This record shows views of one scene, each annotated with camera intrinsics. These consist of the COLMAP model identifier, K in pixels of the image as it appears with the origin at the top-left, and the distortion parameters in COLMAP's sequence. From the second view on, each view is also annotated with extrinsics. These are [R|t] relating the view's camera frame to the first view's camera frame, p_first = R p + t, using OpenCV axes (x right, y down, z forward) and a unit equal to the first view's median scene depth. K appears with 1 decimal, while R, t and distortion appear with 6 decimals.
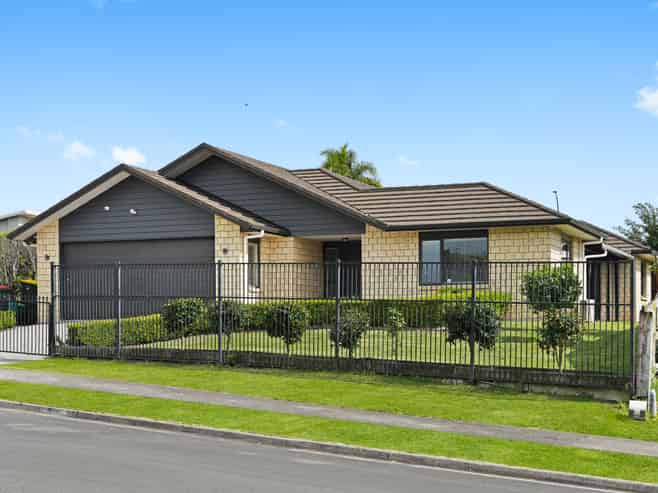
lens RADIAL K [[996.0, 0, 328.9], [0, 996.0, 247.5], [0, 0, 1]] dist [0.004451, 0.000000]
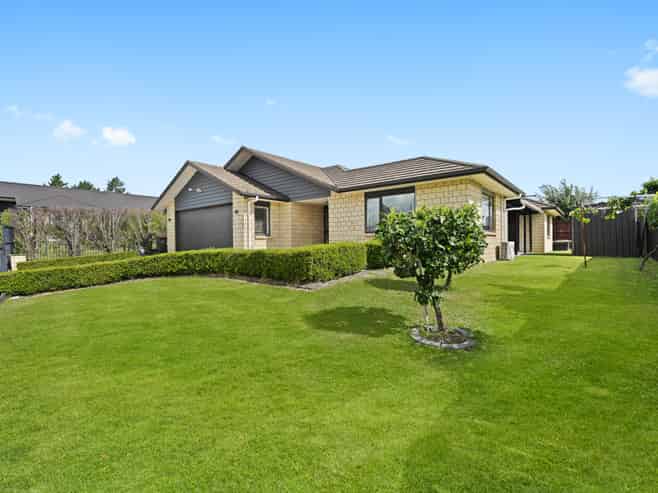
lens RADIAL K [[289.2, 0, 339.6], [0, 289.2, 232.8], [0, 0, 1]] dist [0.004379, 0.000059]
pose [[0.958274, -0.013822, -0.285517, 0.161666], [0.026265, 0.998862, 0.039798, 0.020767], [0.284642, -0.045637, 0.957547, 0.592418]]
